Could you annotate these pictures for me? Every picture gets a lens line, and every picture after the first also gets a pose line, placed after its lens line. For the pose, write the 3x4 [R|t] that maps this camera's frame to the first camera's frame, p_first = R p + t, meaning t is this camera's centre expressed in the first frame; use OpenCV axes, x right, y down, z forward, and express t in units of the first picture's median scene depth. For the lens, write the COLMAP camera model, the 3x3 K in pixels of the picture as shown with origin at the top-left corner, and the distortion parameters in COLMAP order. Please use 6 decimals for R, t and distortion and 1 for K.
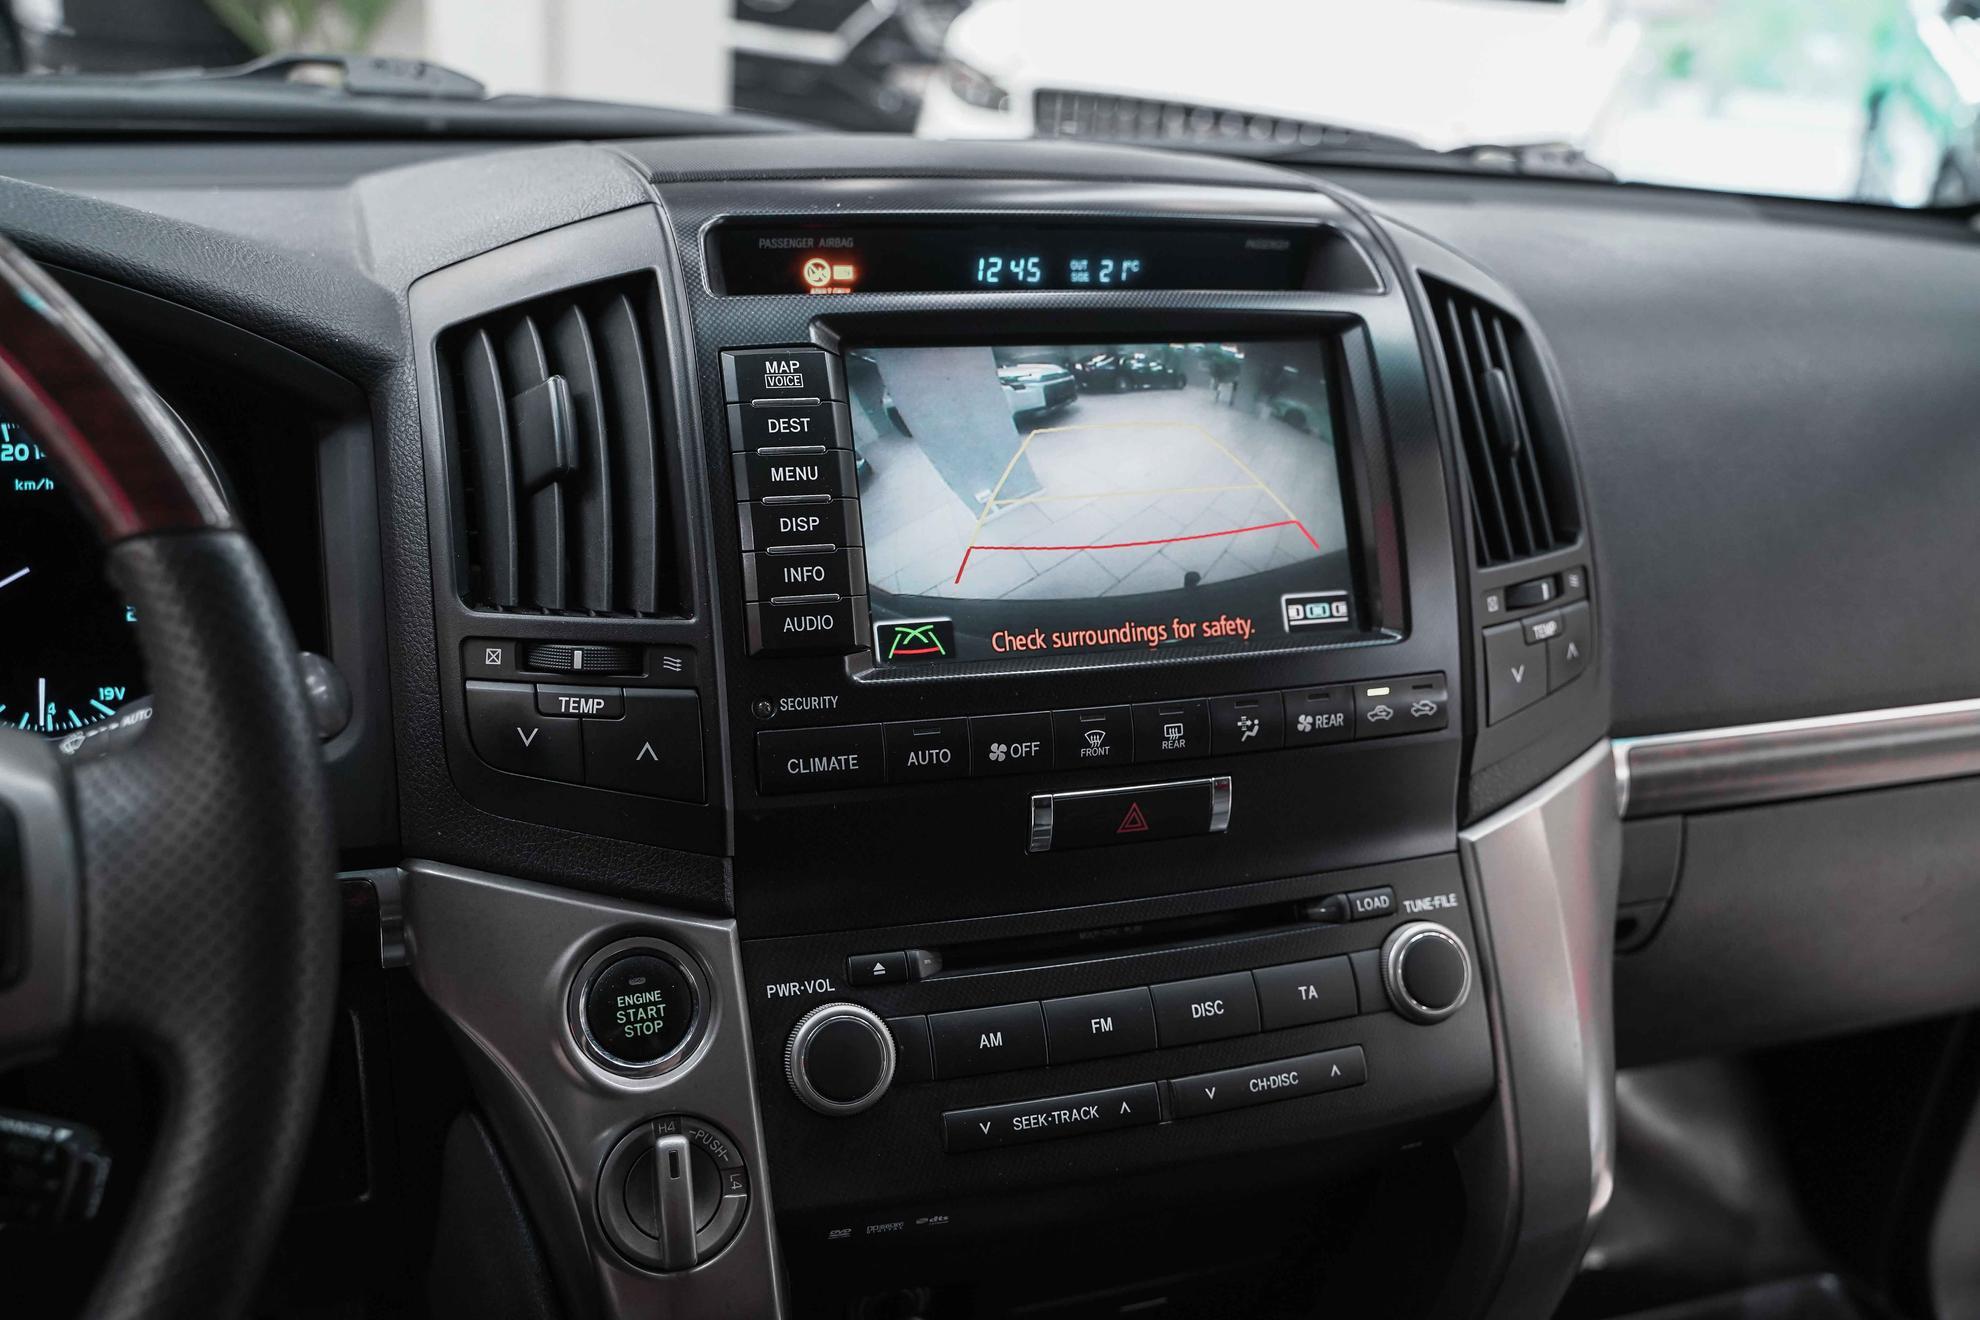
lens RADIAL K [[1784.1, 0, 983.8], [0, 1784.1, 651.9], [0, 0, 1]] dist [-0.019741, 0.002779]
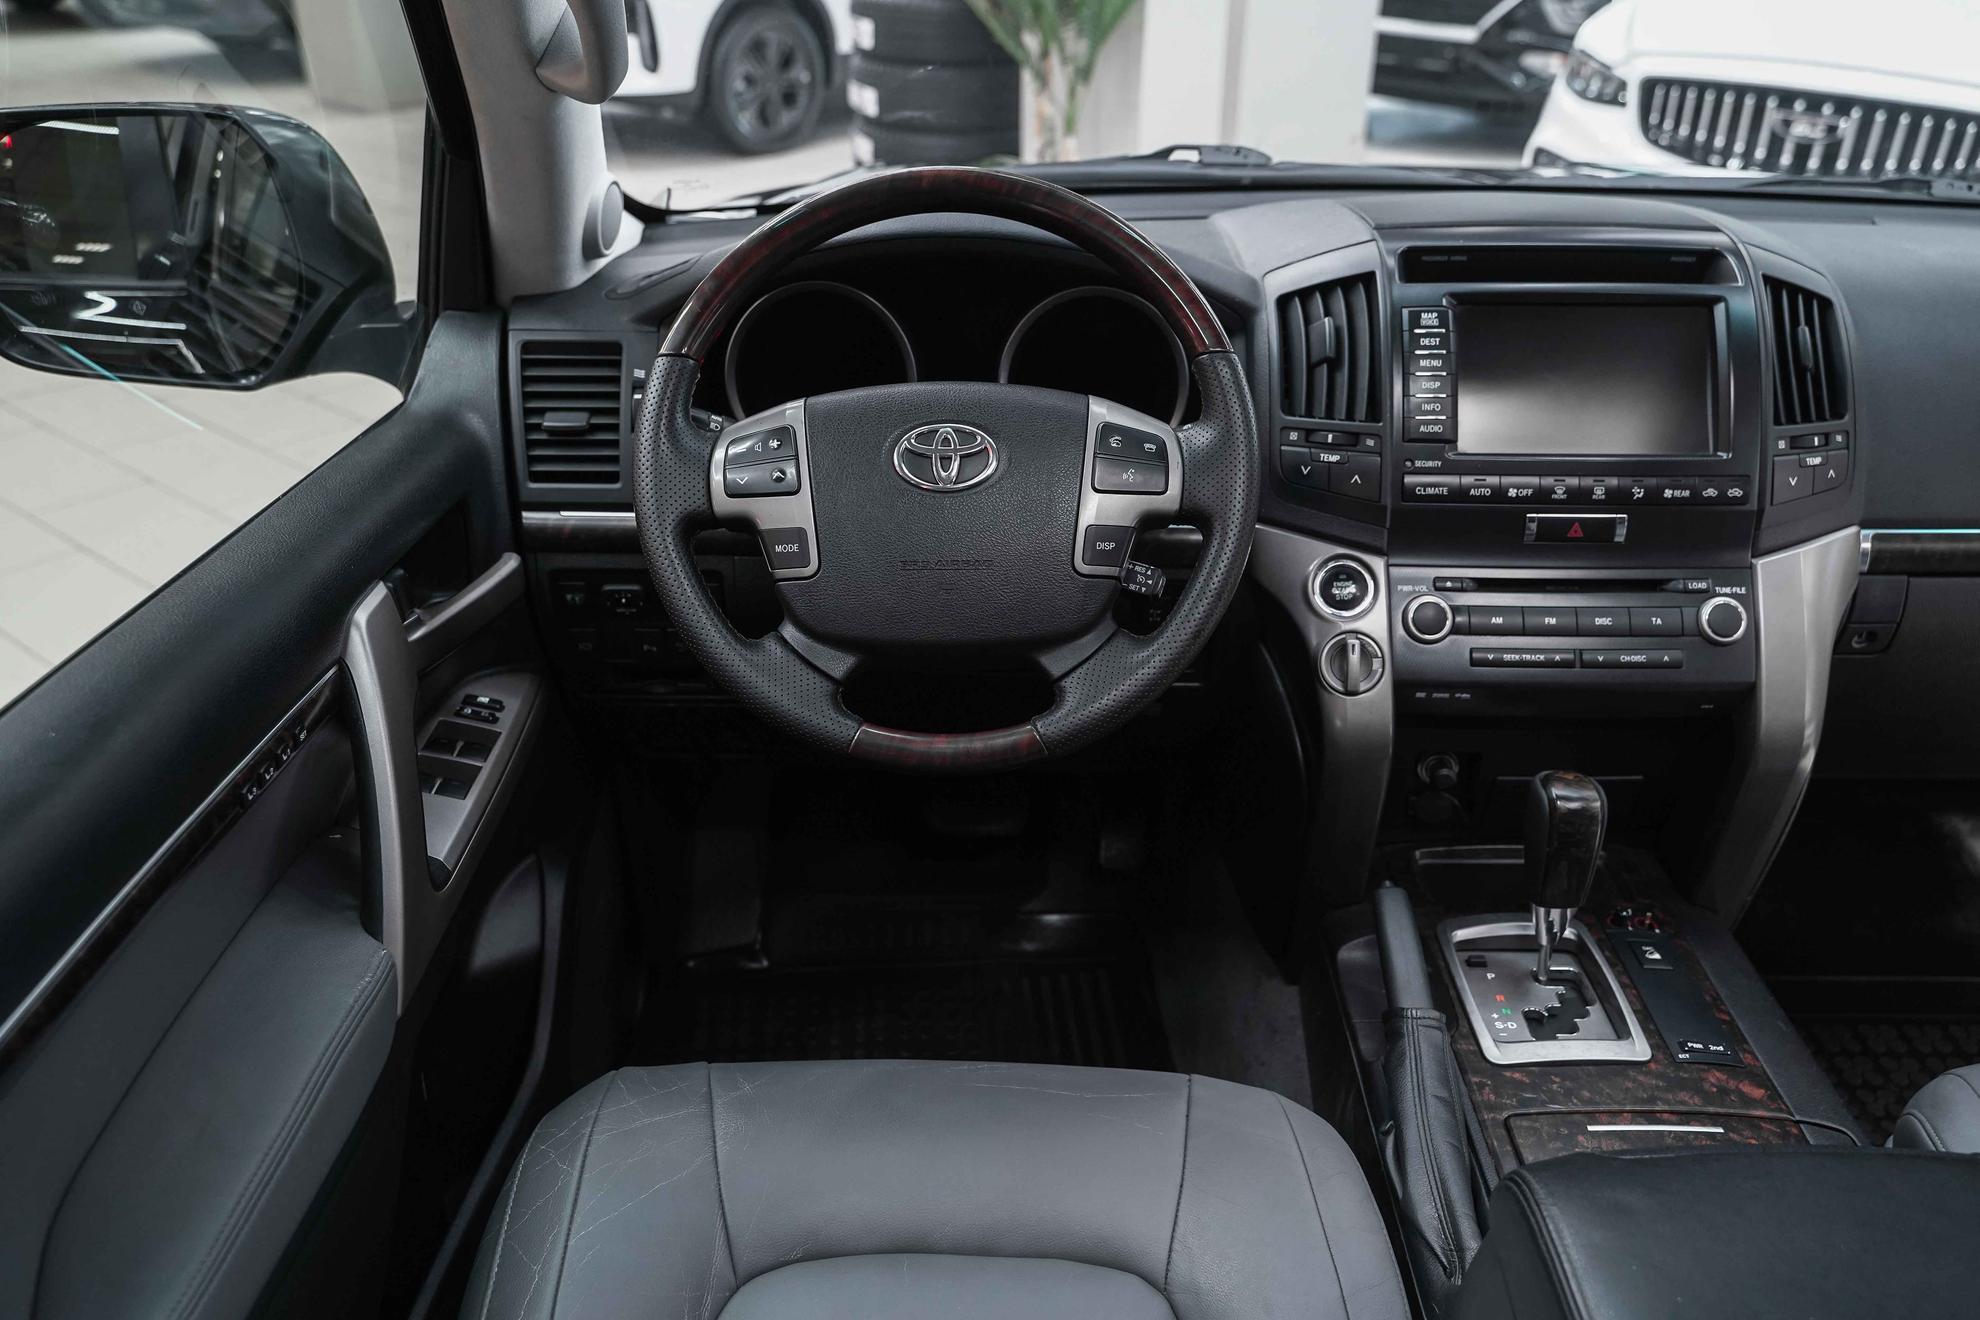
lens RADIAL K [[1603.6, 0, 1010.0], [0, 1603.6, 659.6], [0, 0, 1]] dist [-0.007114, -0.006244]
pose [[0.941494, 0.092917, -0.323969, 0.081977], [-0.075143, 0.994921, 0.066976, 0.171417], [0.328547, -0.038714, 0.943694, -1.068618]]
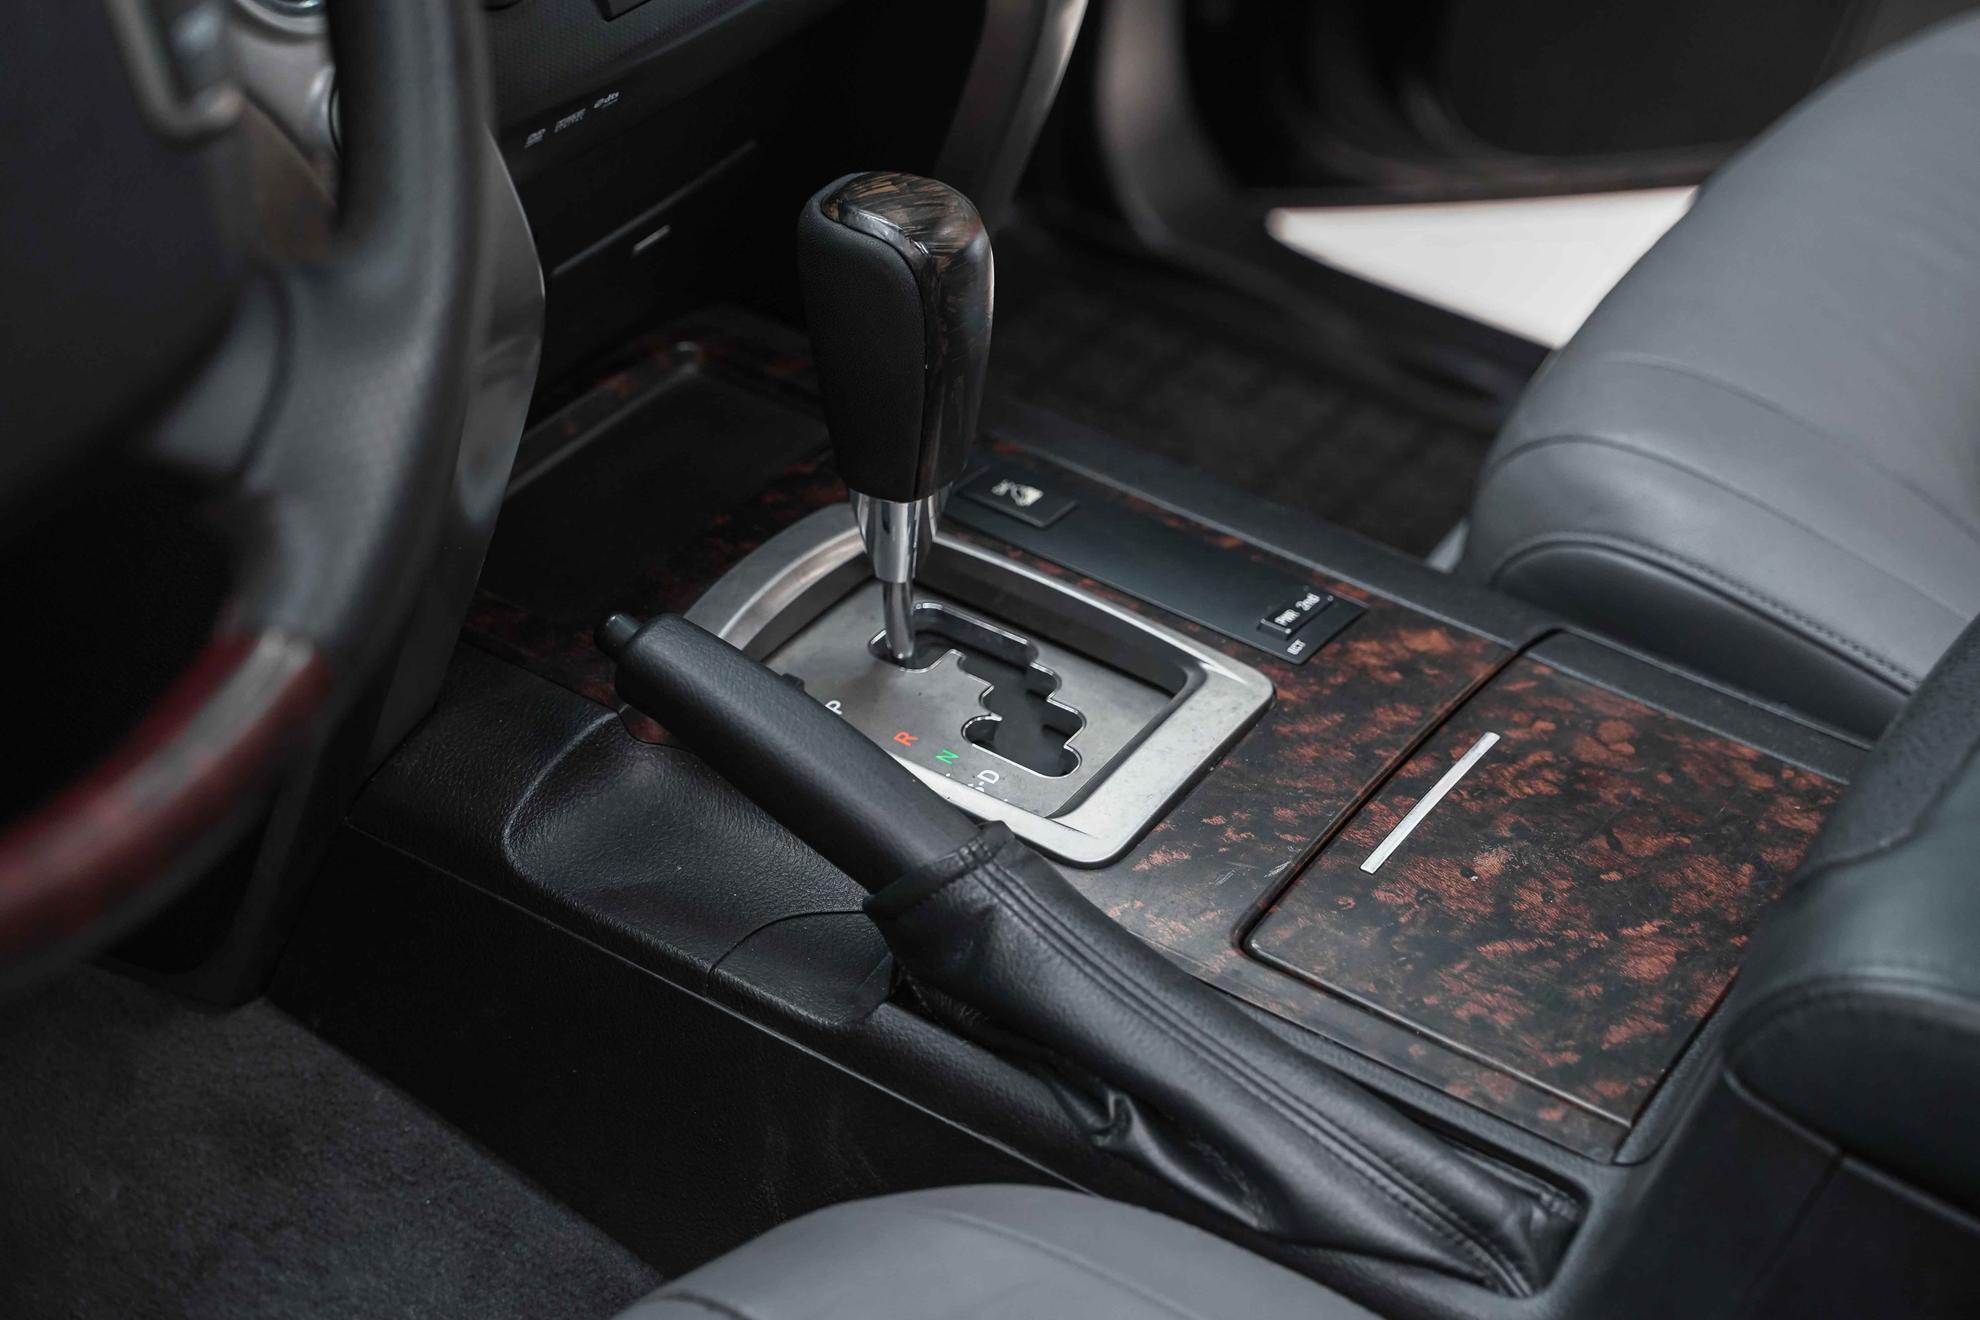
lens RADIAL K [[3974.1, 0, 987.9], [0, 3974.1, 656.0], [0, 0, 1]] dist [-0.111328, 0.000000]
pose [[0.777587, -0.353249, 0.520166, -0.959949], [0.200400, 0.923359, 0.327486, -0.032482], [-0.595985, -0.150408, 0.788784, -0.680979]]
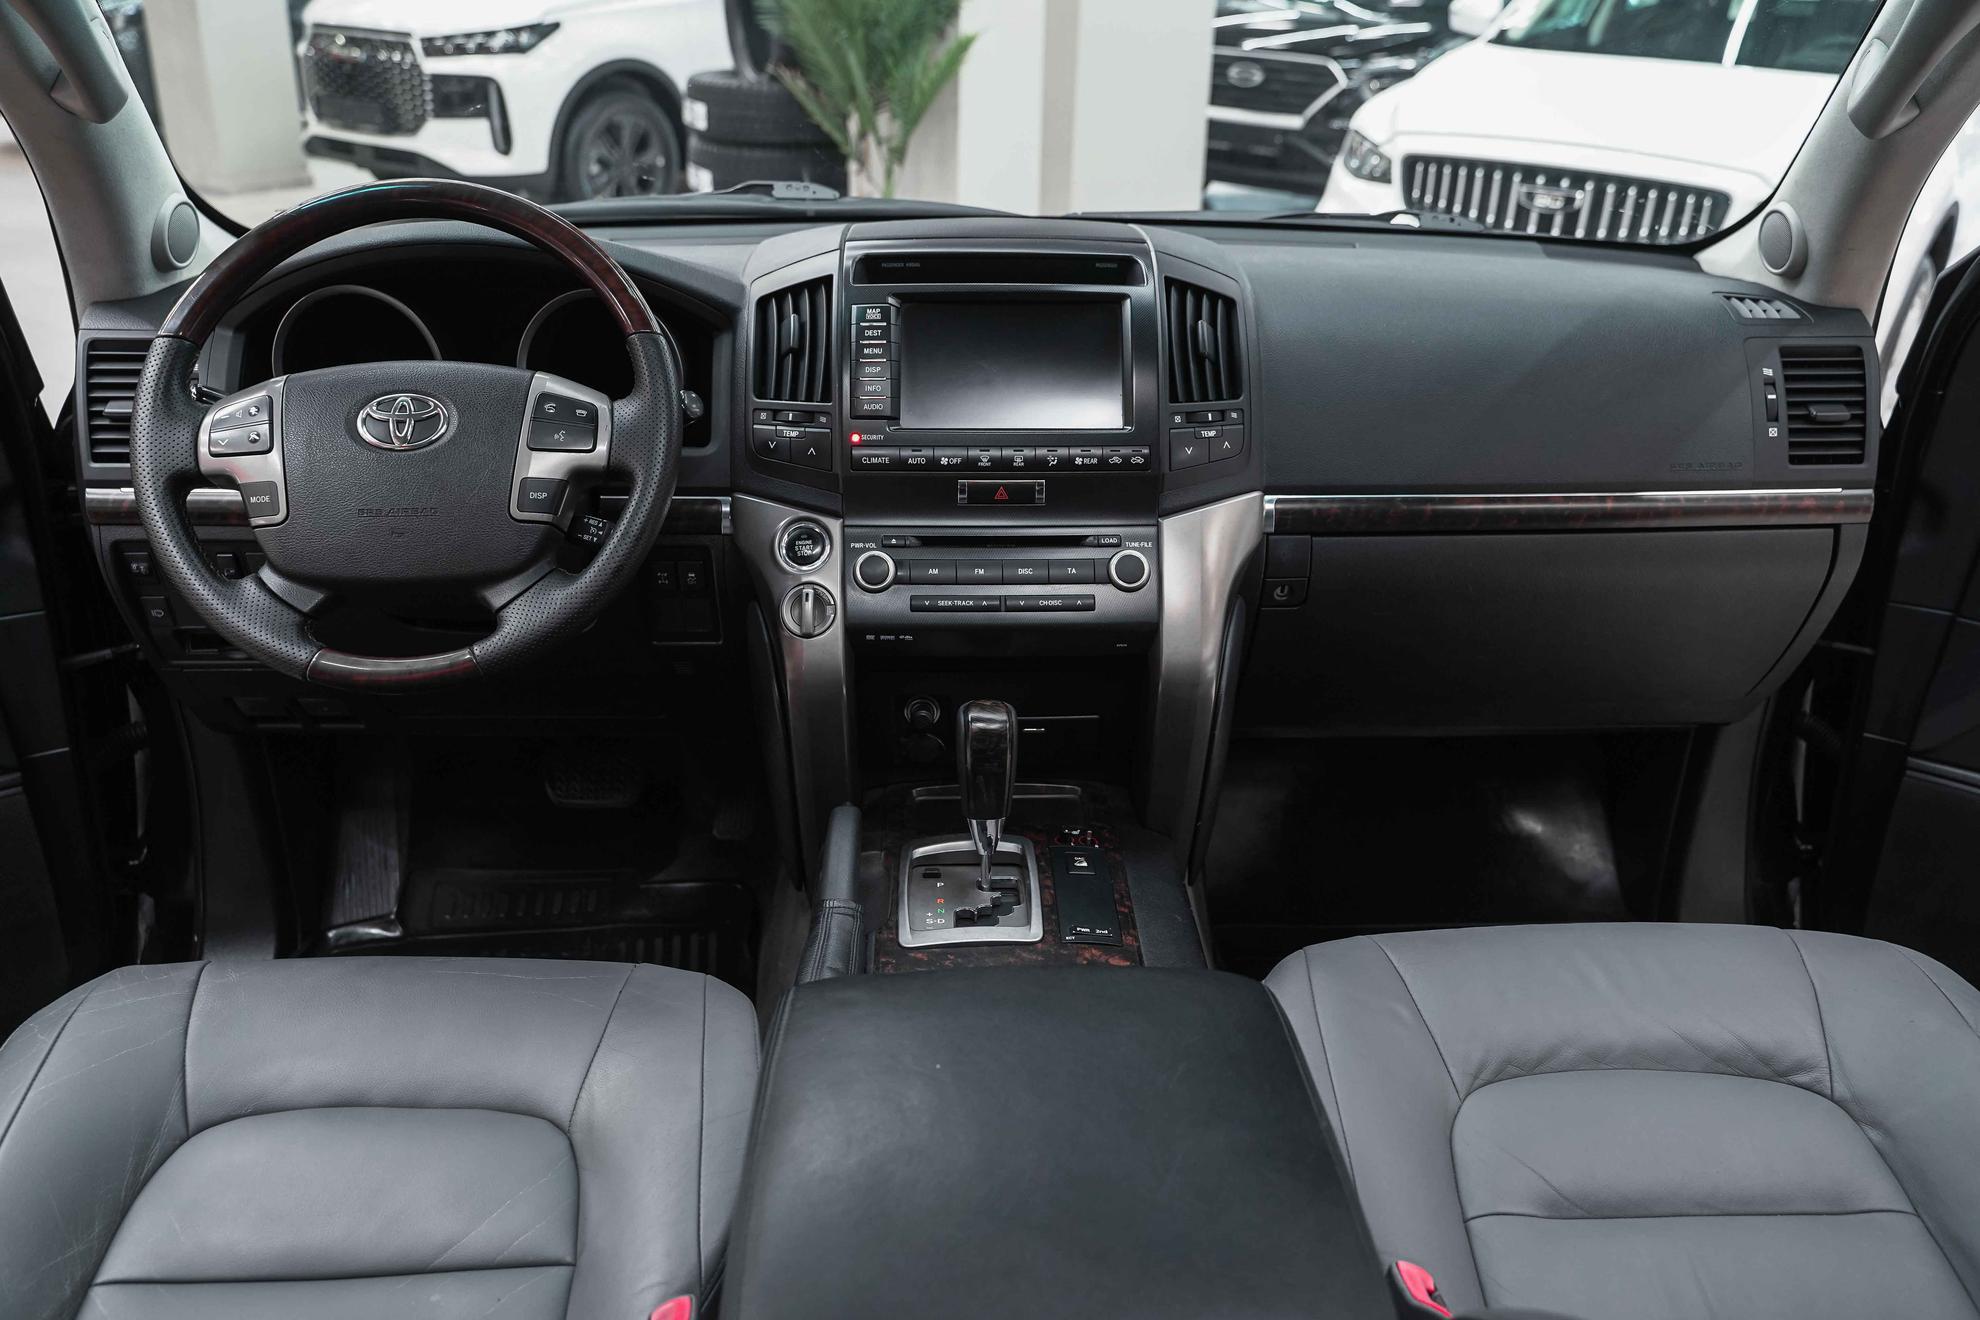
lens RADIAL K [[1603.6, 0, 1002.3], [0, 1603.6, 656.8], [0, 0, 1]] dist [-0.007114, -0.006244]
pose [[0.956238, 0.064358, -0.285423, 0.743922], [-0.064303, 0.997884, 0.009572, 0.301437], [0.285436, 0.009200, 0.958354, -1.159236]]
